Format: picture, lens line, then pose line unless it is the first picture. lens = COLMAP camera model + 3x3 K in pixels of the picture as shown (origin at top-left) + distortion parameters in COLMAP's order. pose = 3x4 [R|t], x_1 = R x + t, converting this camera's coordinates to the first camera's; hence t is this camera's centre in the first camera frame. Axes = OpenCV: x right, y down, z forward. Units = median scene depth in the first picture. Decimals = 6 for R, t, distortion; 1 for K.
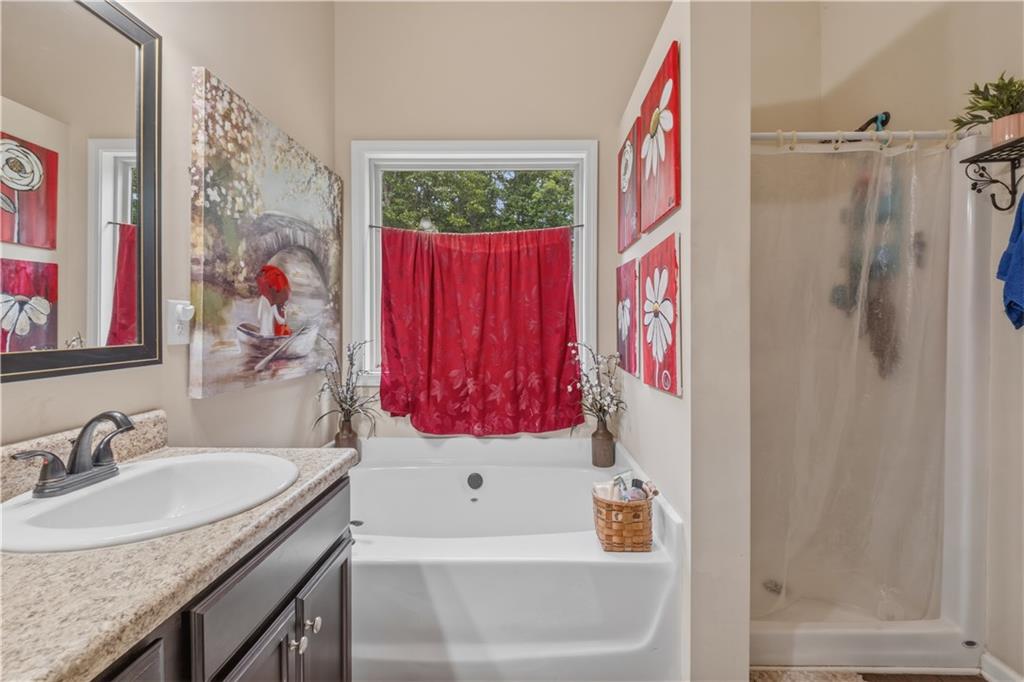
lens RADIAL K [[457.7, 0, 497.5], [0, 457.7, 319.9], [0, 0, 1]] dist [0.002231, -0.005401]
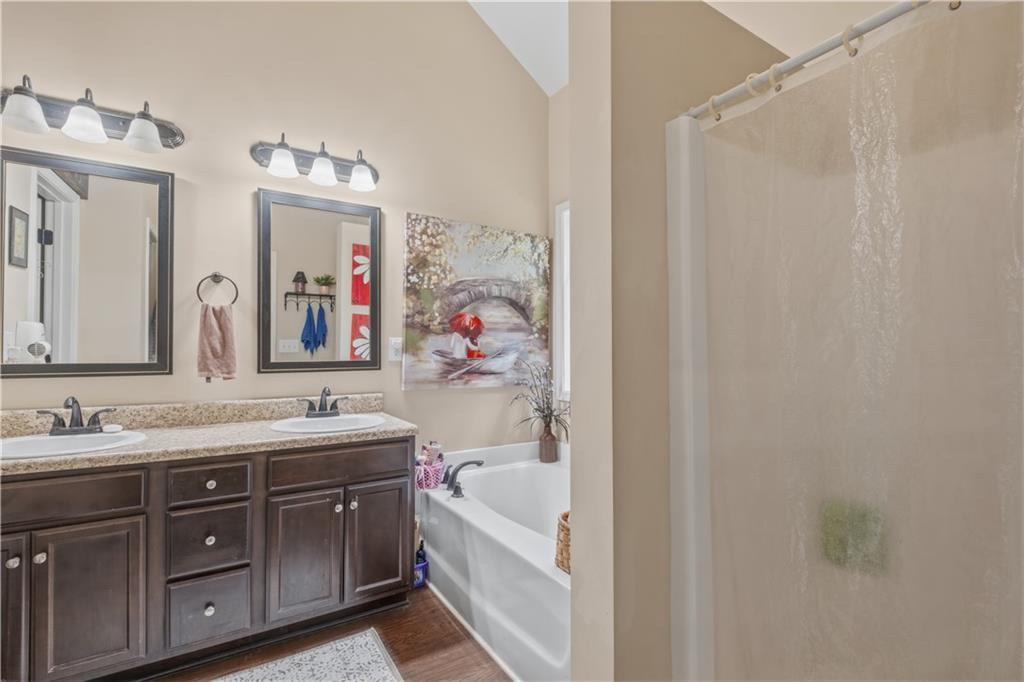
lens RADIAL K [[457.7, 0, 501.6], [0, 457.7, 332.1], [0, 0, 1]] dist [0.002231, -0.005401]
pose [[0.544298, -0.026707, -0.838467, 0.984086], [0.002955, 0.999548, -0.029919, -0.006246], [0.838887, 0.013807, 0.544131, 0.280574]]
